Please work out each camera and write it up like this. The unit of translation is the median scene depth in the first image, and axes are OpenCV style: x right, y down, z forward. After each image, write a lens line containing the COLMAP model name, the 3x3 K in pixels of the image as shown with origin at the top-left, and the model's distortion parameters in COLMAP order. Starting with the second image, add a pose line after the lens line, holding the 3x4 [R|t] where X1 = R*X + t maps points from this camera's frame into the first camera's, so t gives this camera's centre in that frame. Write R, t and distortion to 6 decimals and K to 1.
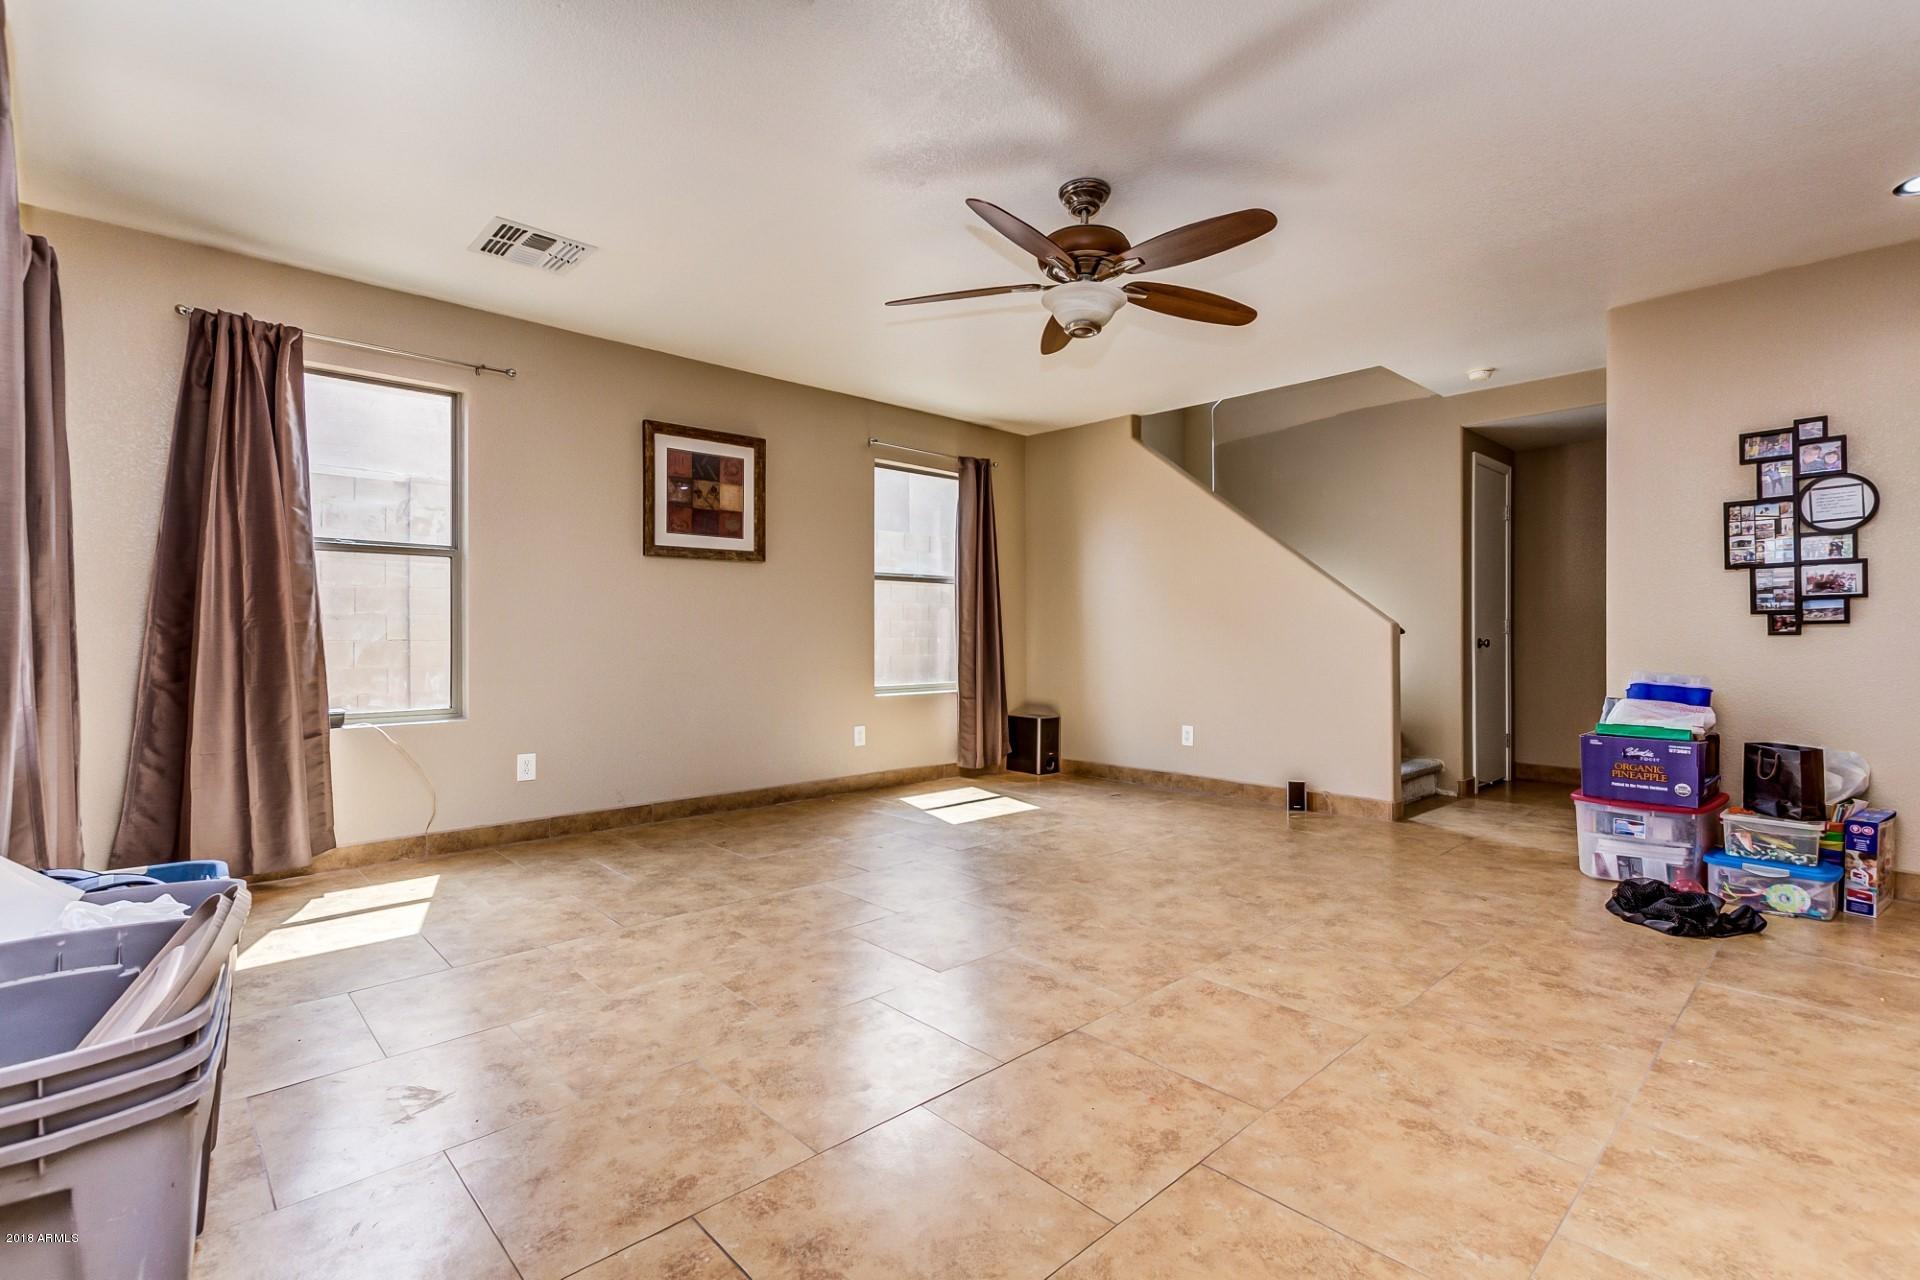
lens RADIAL K [[878.6, 0, 970.8], [0, 878.6, 633.6], [0, 0, 1]] dist [0.004915, -0.002207]
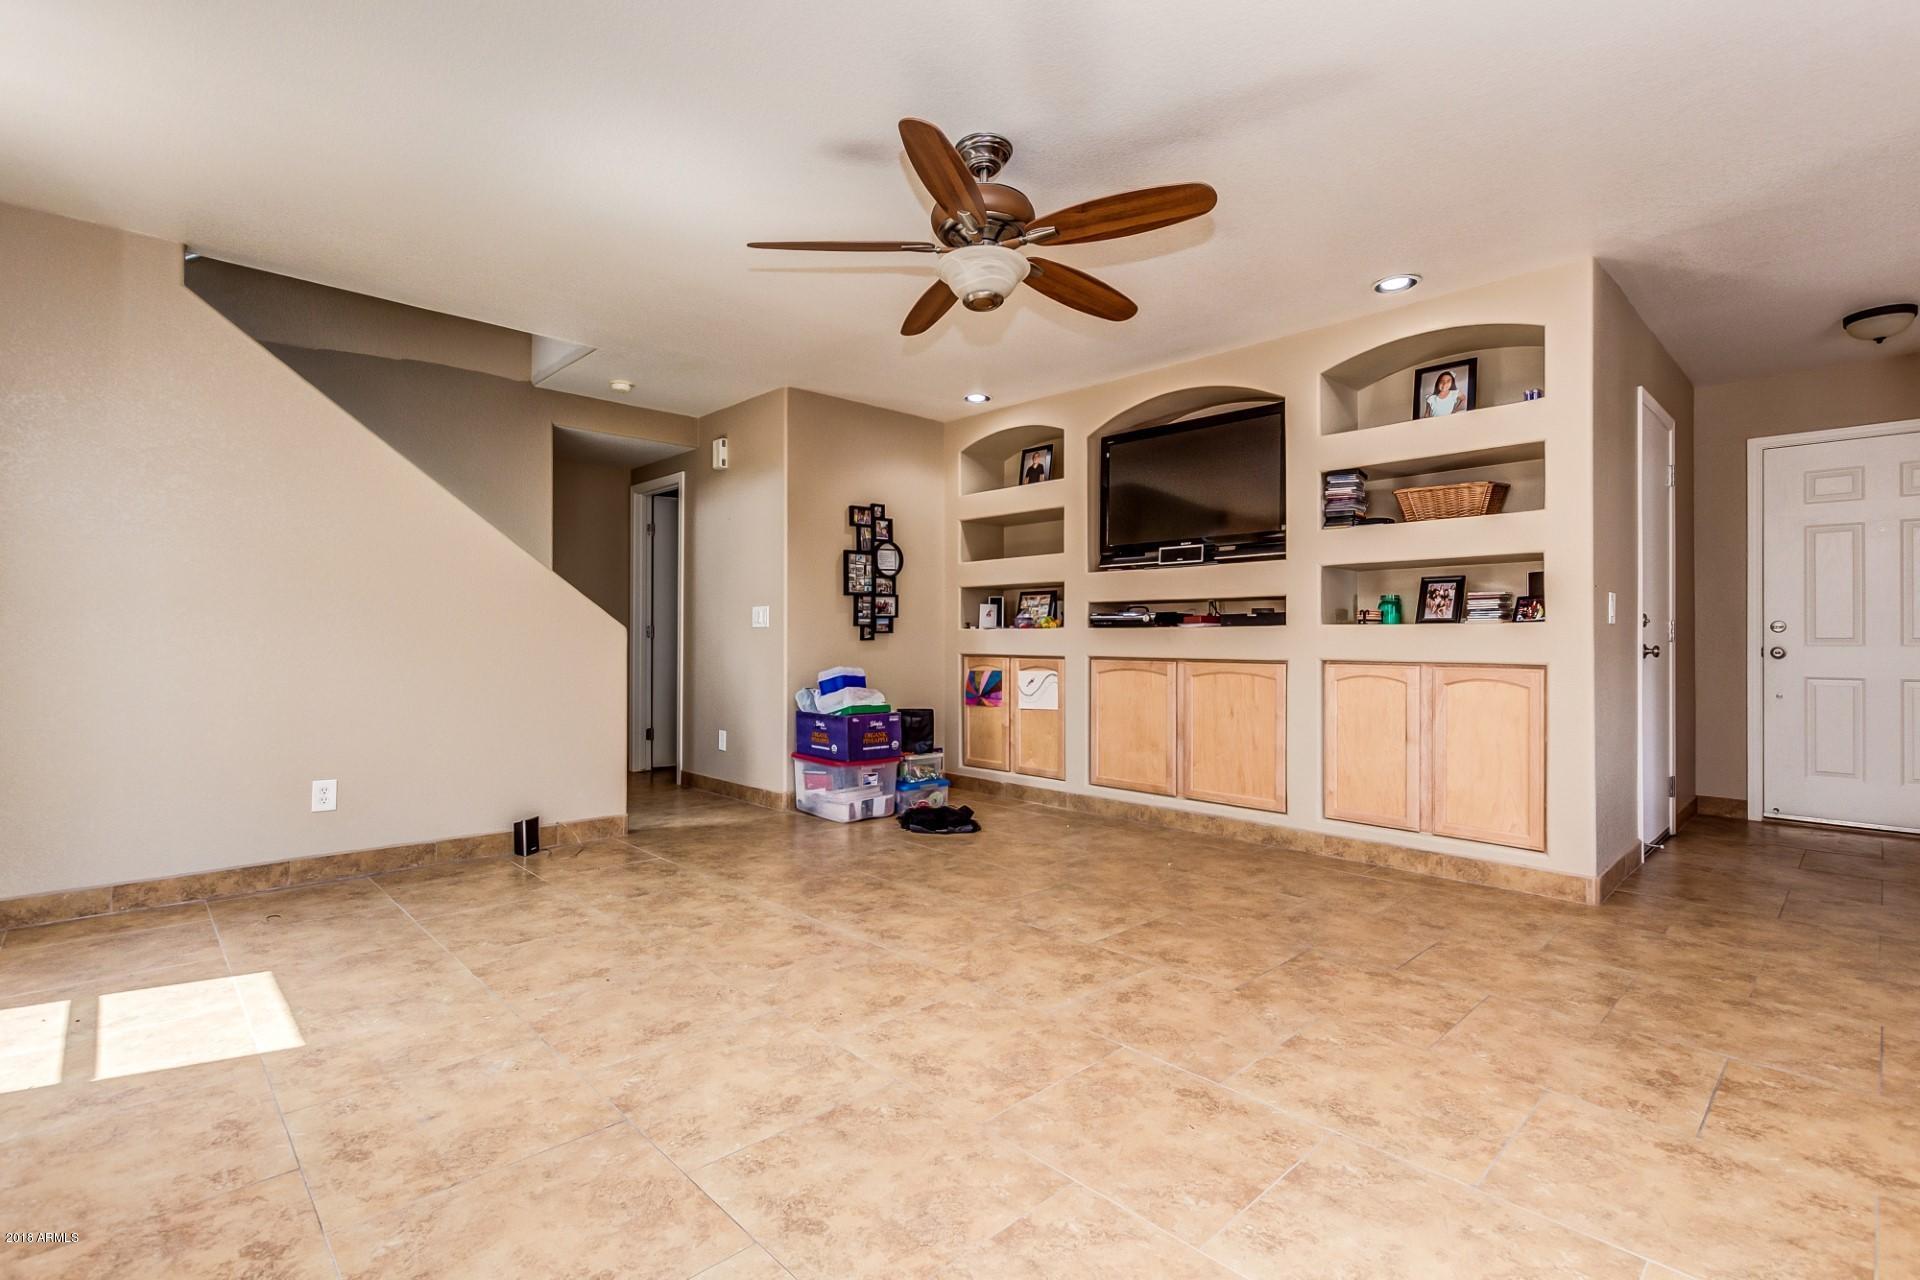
lens RADIAL K [[878.6, 0, 966.7], [0, 878.6, 637.1], [0, 0, 1]] dist [0.004915, -0.002207]
pose [[-0.003905, 0.002107, 0.999990, -0.672572], [-0.005208, 0.999984, -0.002127, -0.001510], [-0.999979, -0.005216, -0.003894, 0.892047]]
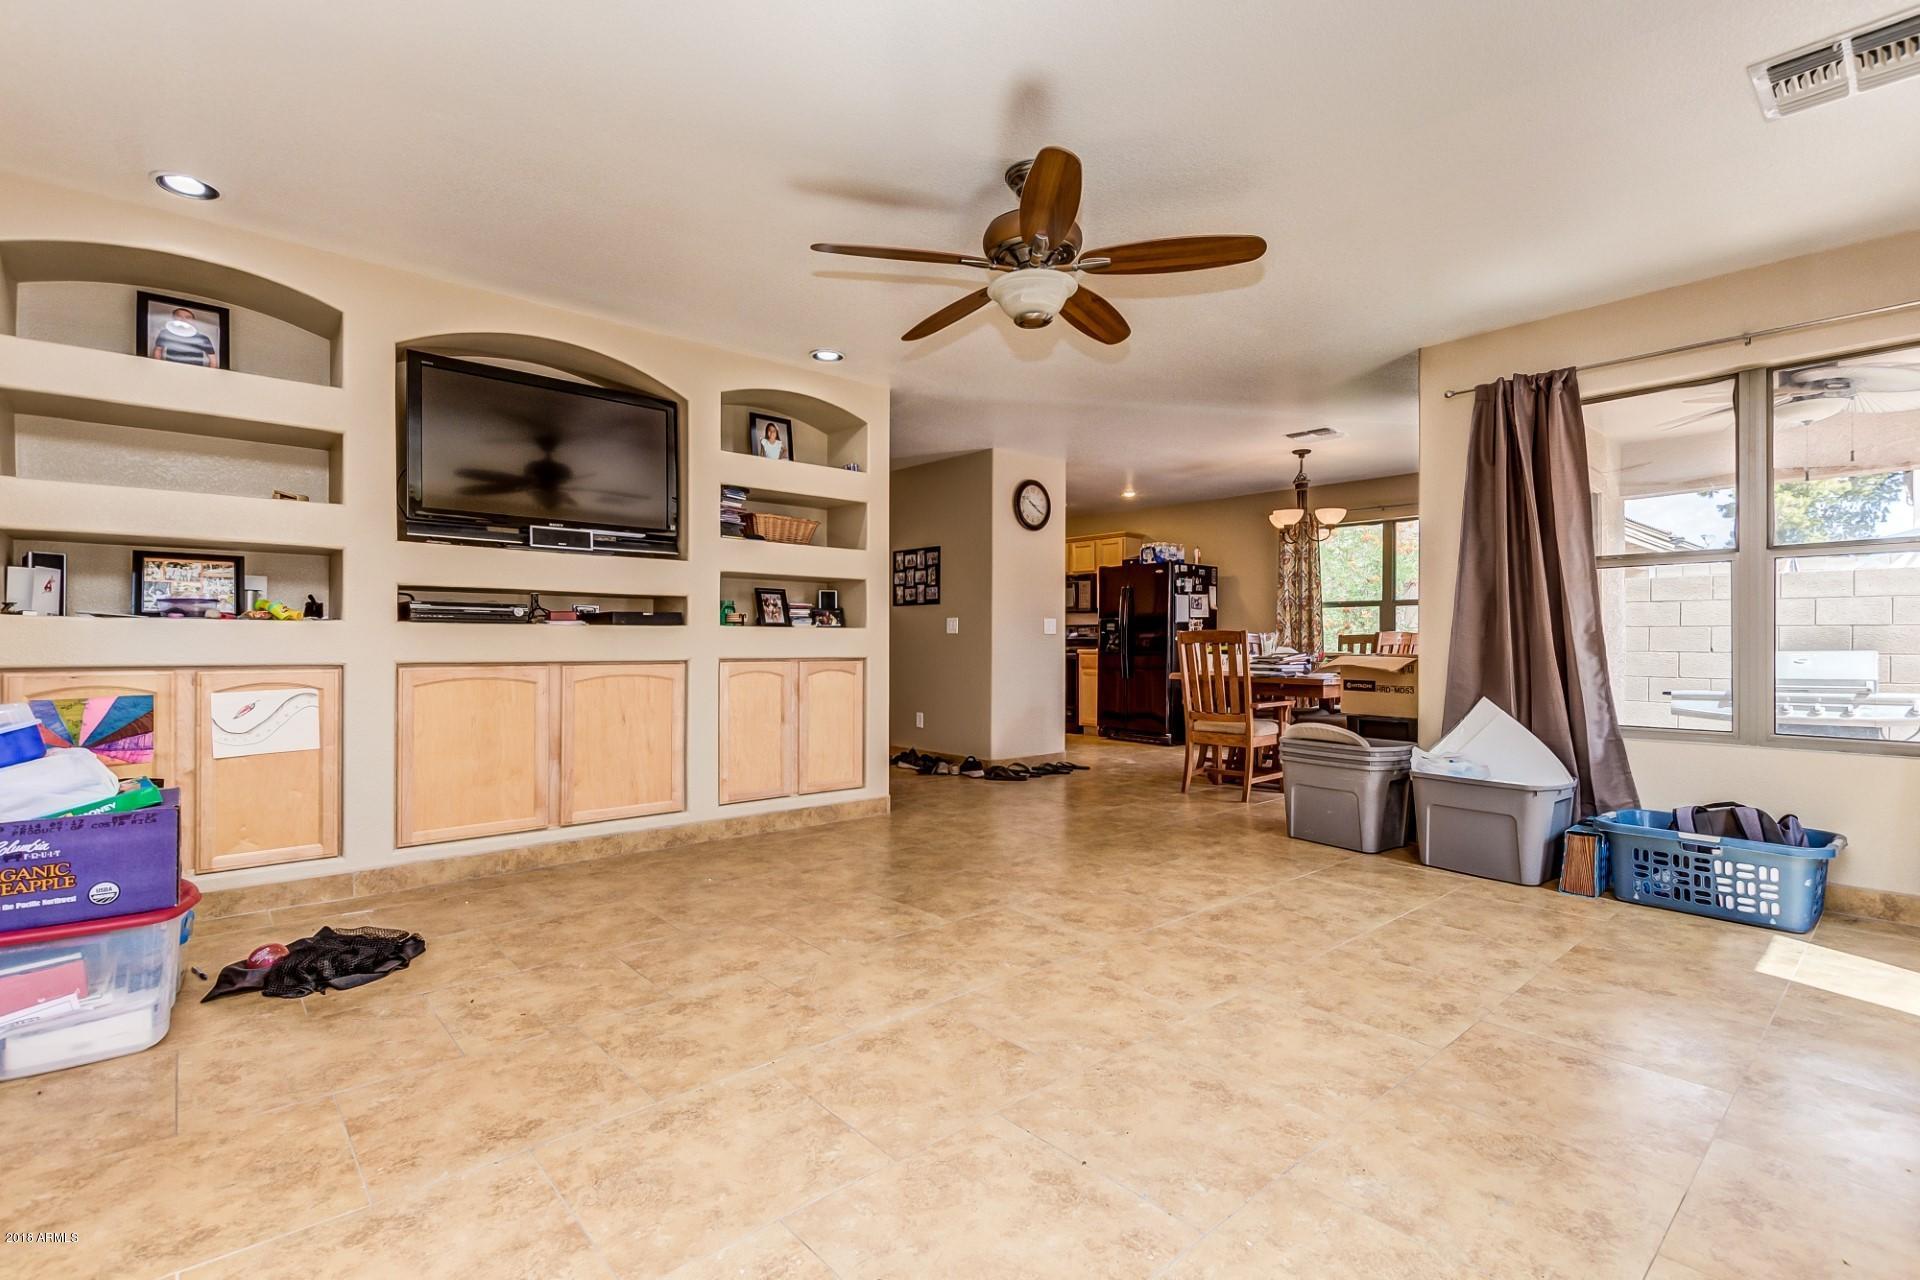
lens RADIAL K [[878.6, 0, 959.2], [0, 878.6, 647.8], [0, 0, 1]] dist [0.004915, -0.002207]
pose [[-0.999136, -0.005612, 0.041175, 0.146148], [-0.005437, 0.999976, 0.004365, 0.001131], [-0.041199, 0.004138, -0.999142, 1.702898]]
